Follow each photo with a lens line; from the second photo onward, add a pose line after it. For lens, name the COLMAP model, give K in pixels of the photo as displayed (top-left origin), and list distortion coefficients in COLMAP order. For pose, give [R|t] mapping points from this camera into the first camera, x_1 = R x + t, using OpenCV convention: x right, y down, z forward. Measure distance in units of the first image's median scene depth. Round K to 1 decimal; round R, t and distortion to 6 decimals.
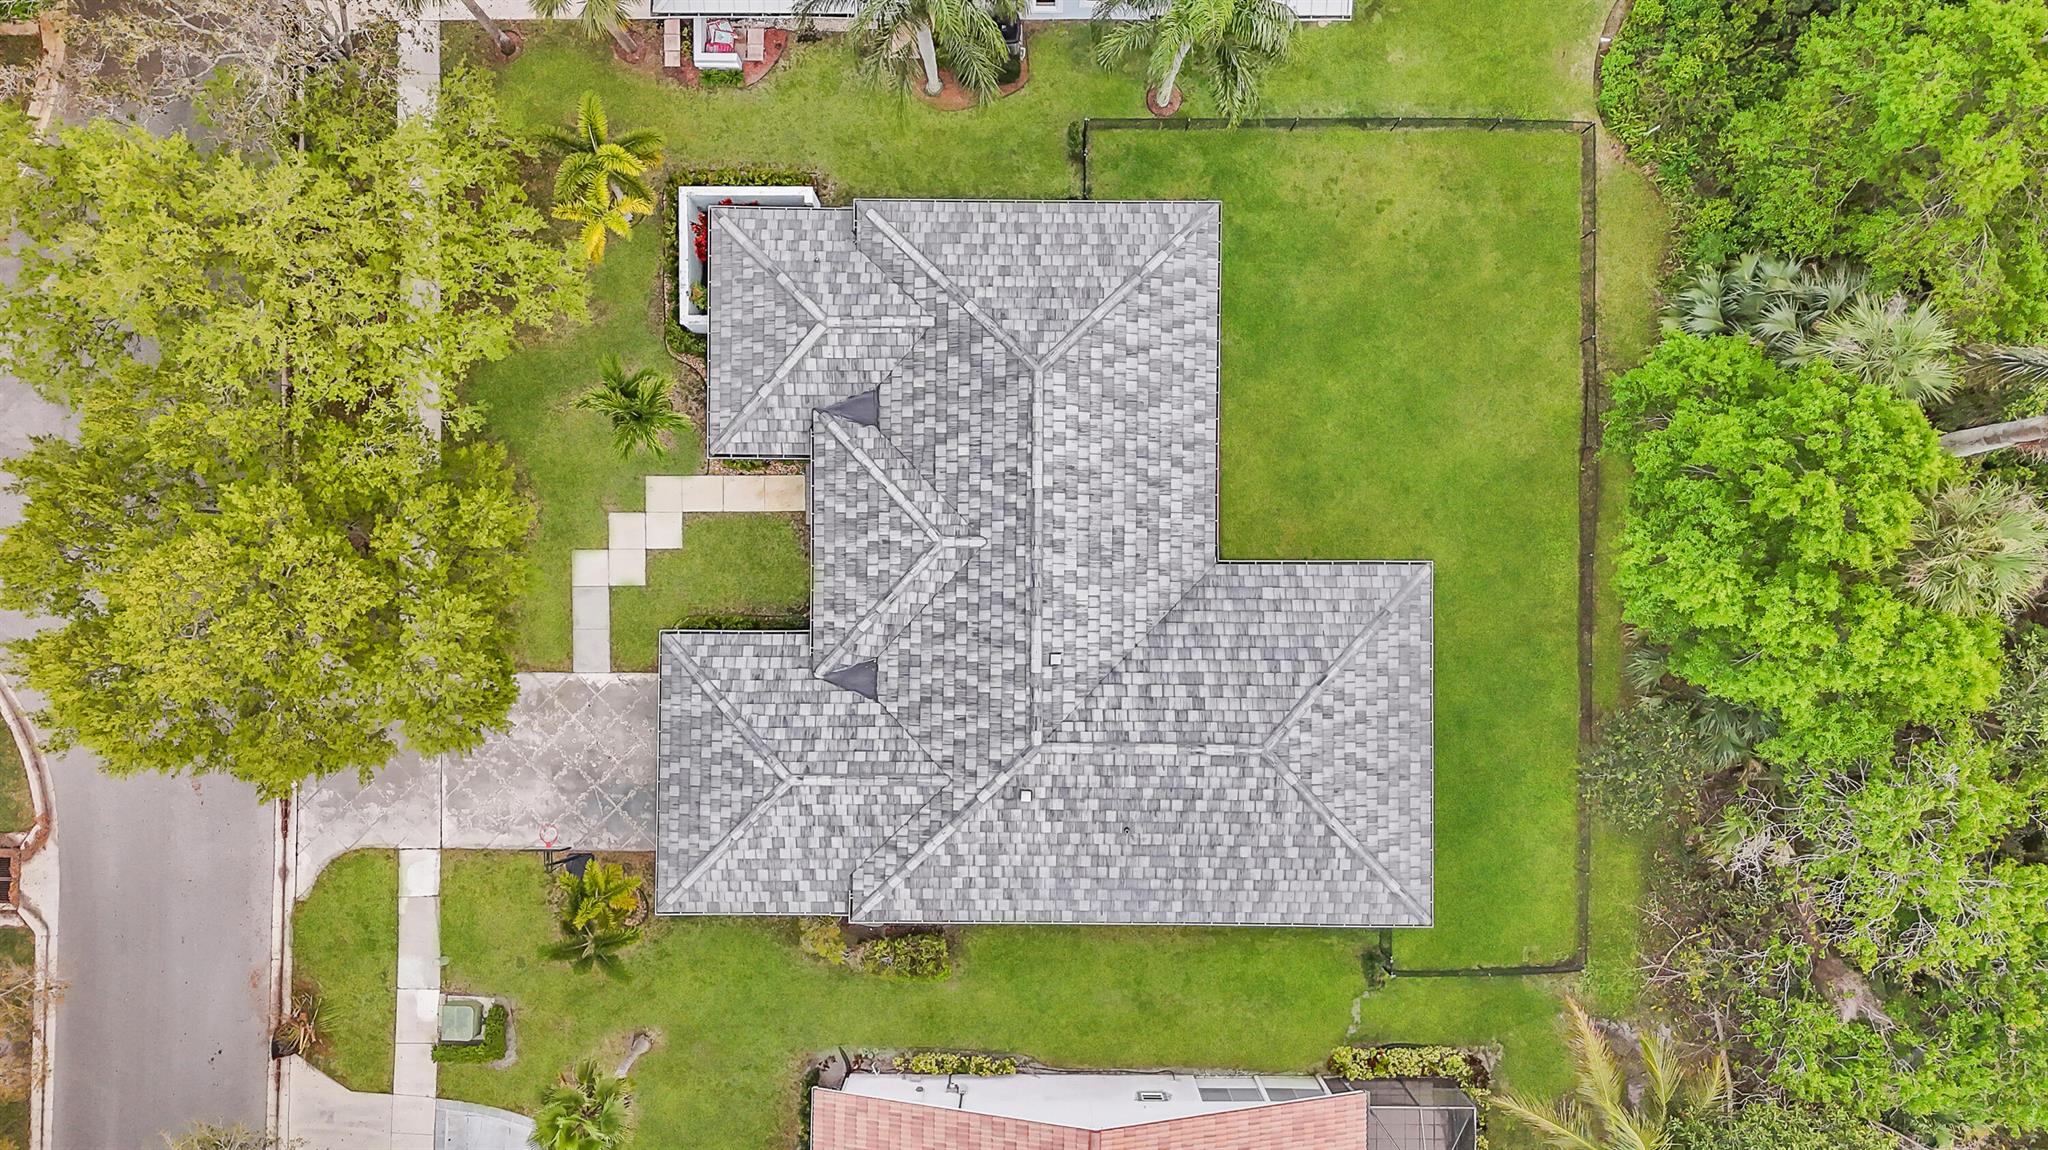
lens RADIAL K [[1541.9, 0, 1028.2], [0, 1541.9, 568.5], [0, 0, 1]] dist [0.093964, -0.100170]
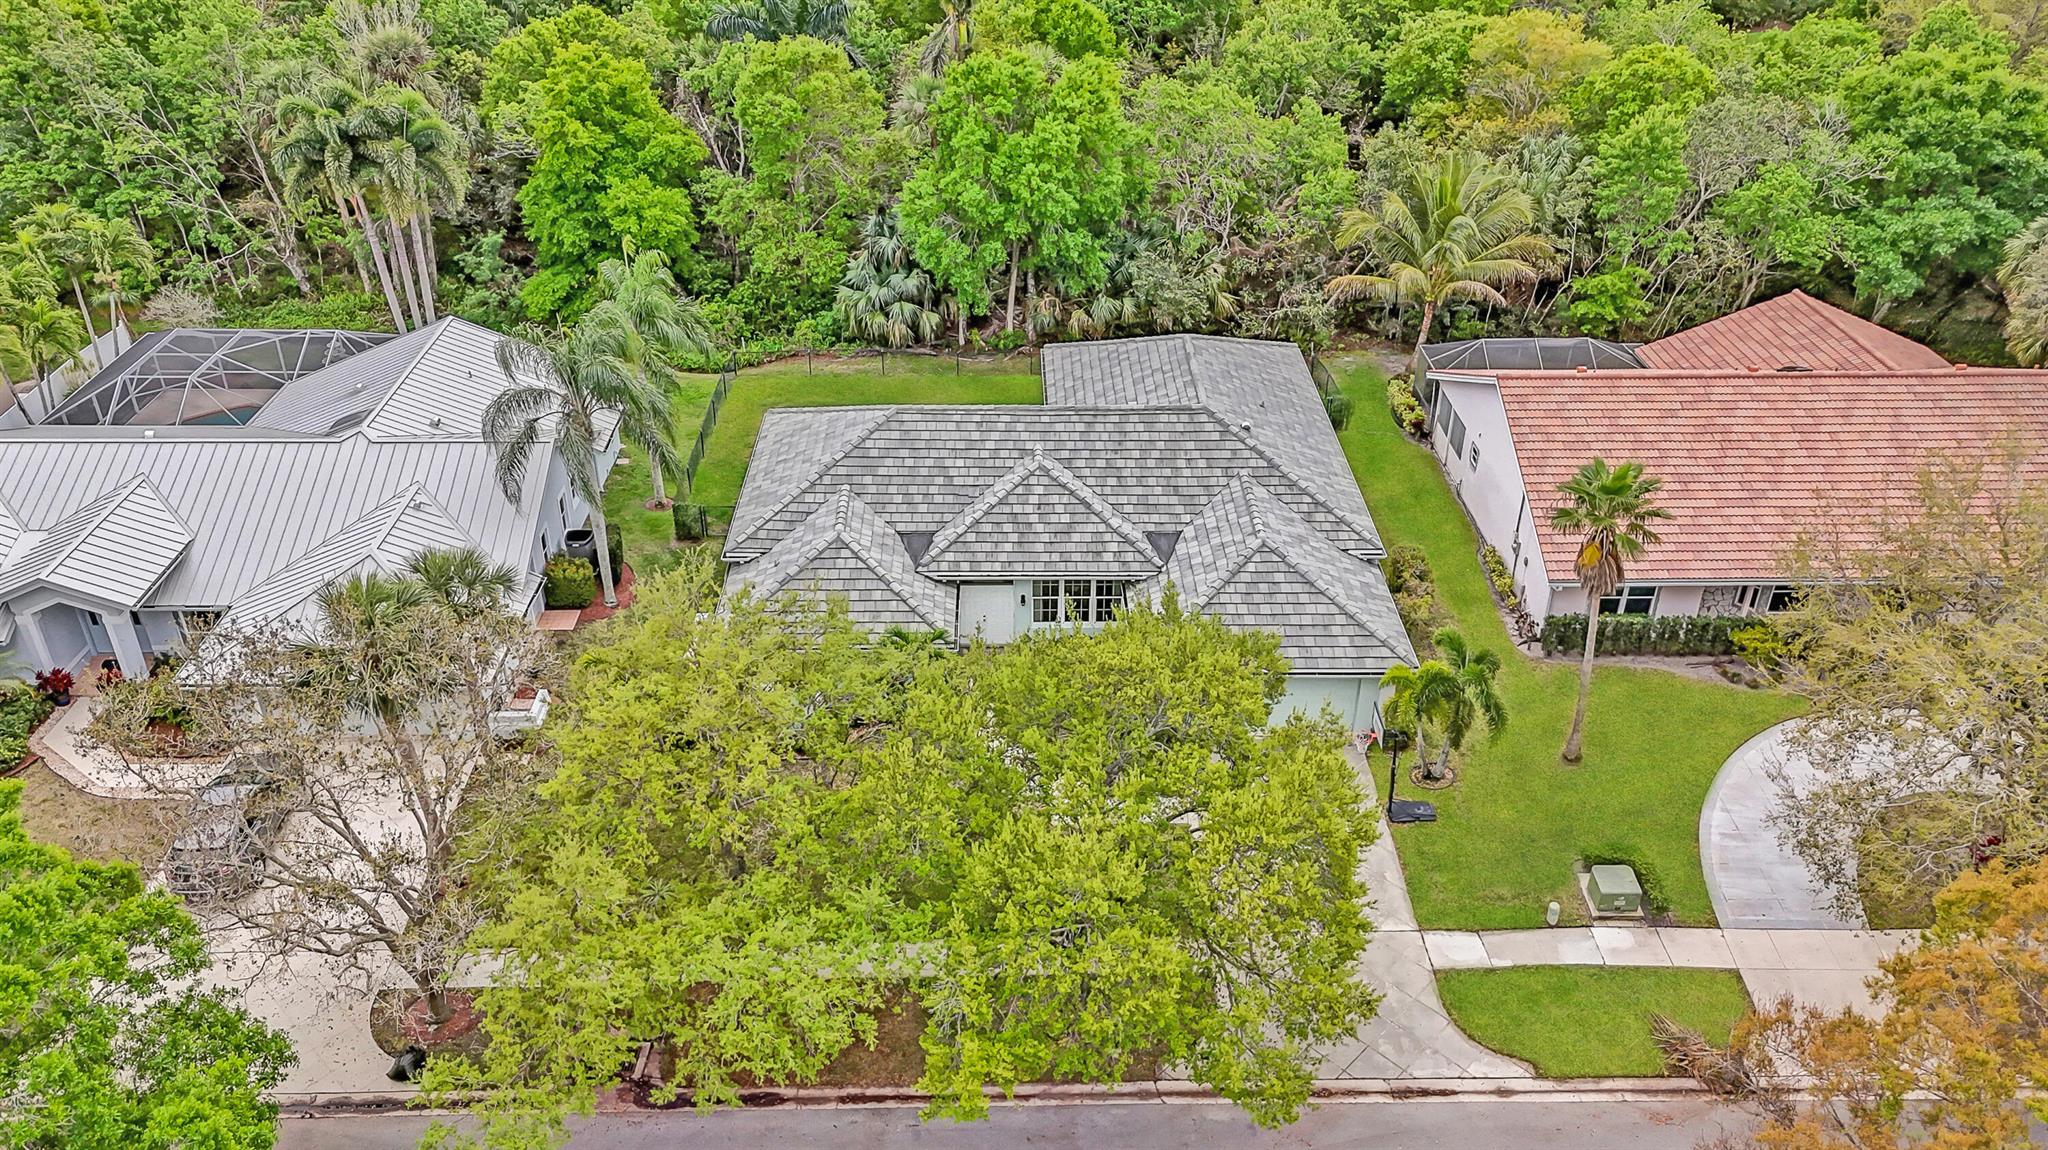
lens RADIAL K [[1541.9, 0, 1028.2], [0, 1541.9, 568.5], [0, 0, 1]] dist [0.093964, -0.100170]
pose [[-0.019467, -0.509810, 0.860066, -1.056787], [0.999555, 0.009517, 0.028266, -0.055319], [-0.022595, 0.860234, 0.509398, 0.458512]]
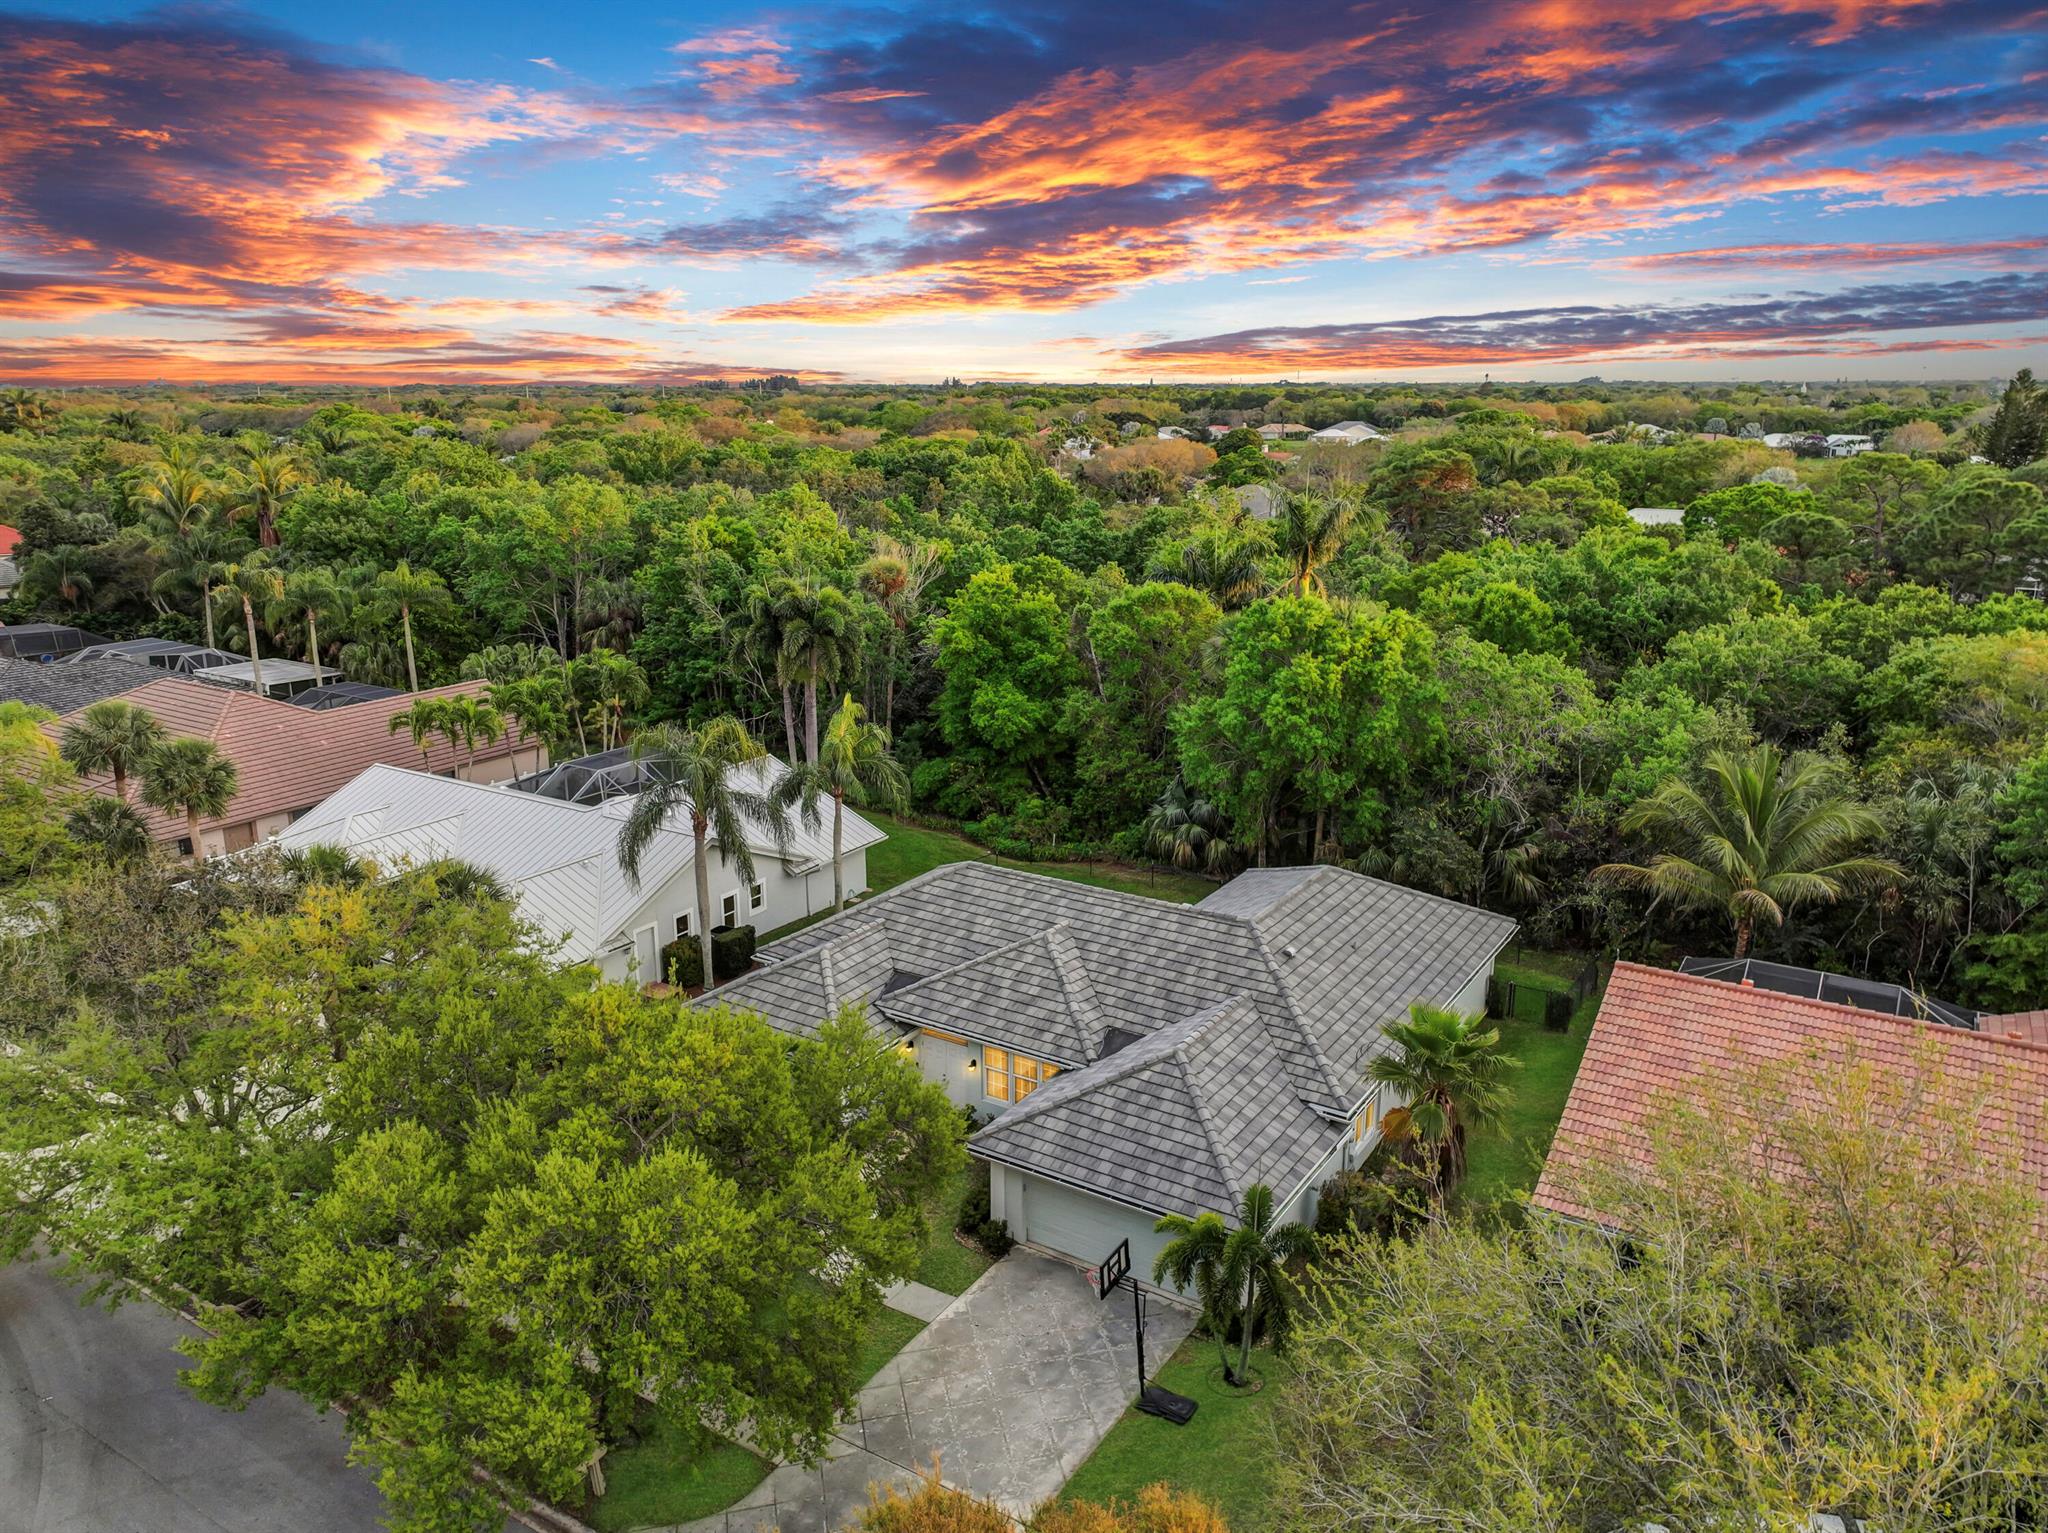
lens RADIAL K [[1447.8, 0, 1024.0], [0, 1447.8, 766.5], [0, 0, 1]] dist [0.004693, 0.005785]
pose [[0.535436, -0.209890, 0.818080, -0.861070], [0.844395, 0.153087, -0.513383, 0.468349], [-0.017483, 0.965666, 0.259198, 0.589740]]
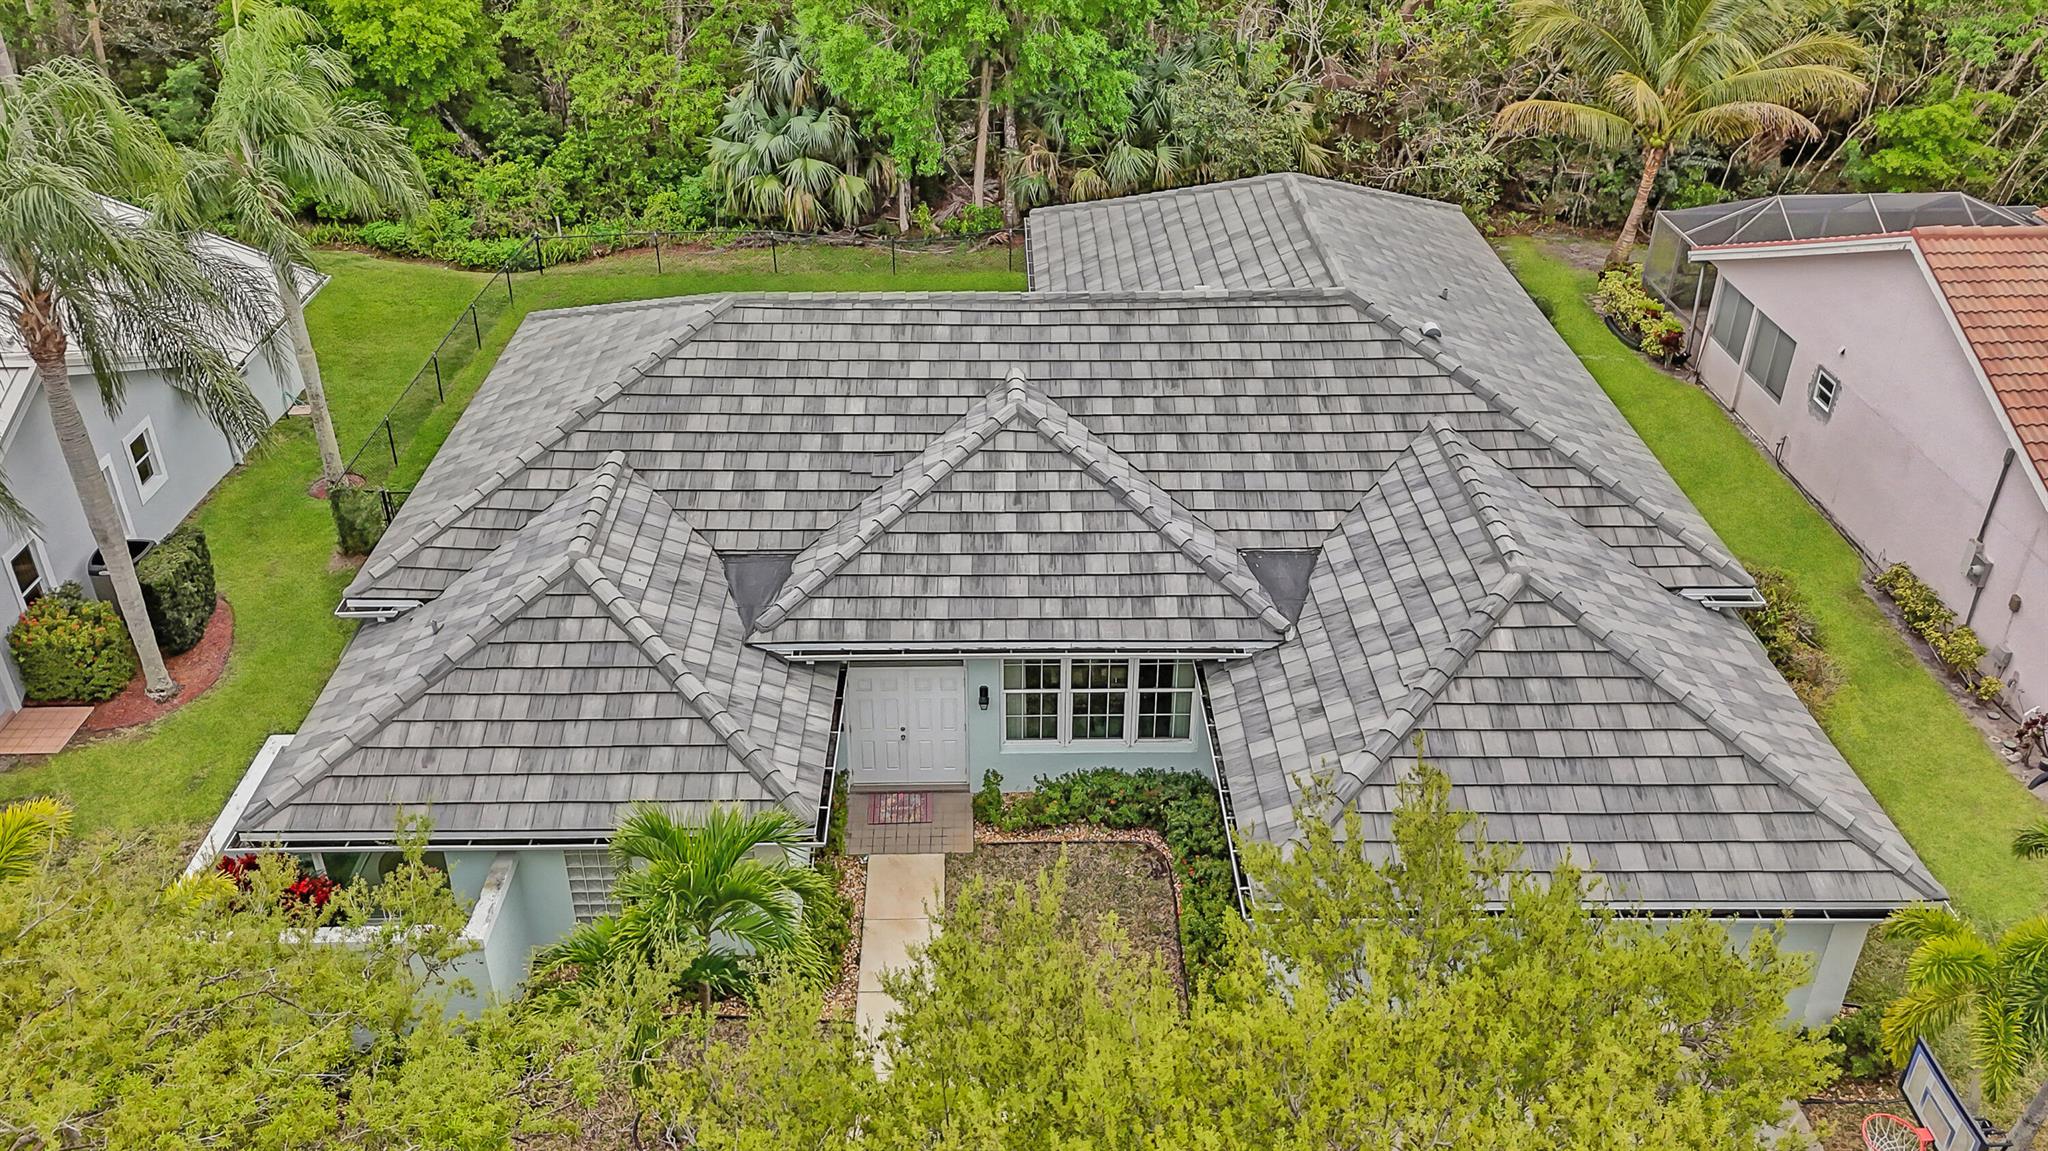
lens RADIAL K [[1511.7, 0, 1011.1], [0, 1511.7, 538.6], [0, 0, 1]] dist [0.084193, -0.103995]
pose [[-0.015950, -0.518380, 0.855001, -0.532083], [0.999737, 0.005805, 0.022170, -0.030229], [-0.016455, 0.855130, 0.518152, 0.728133]]
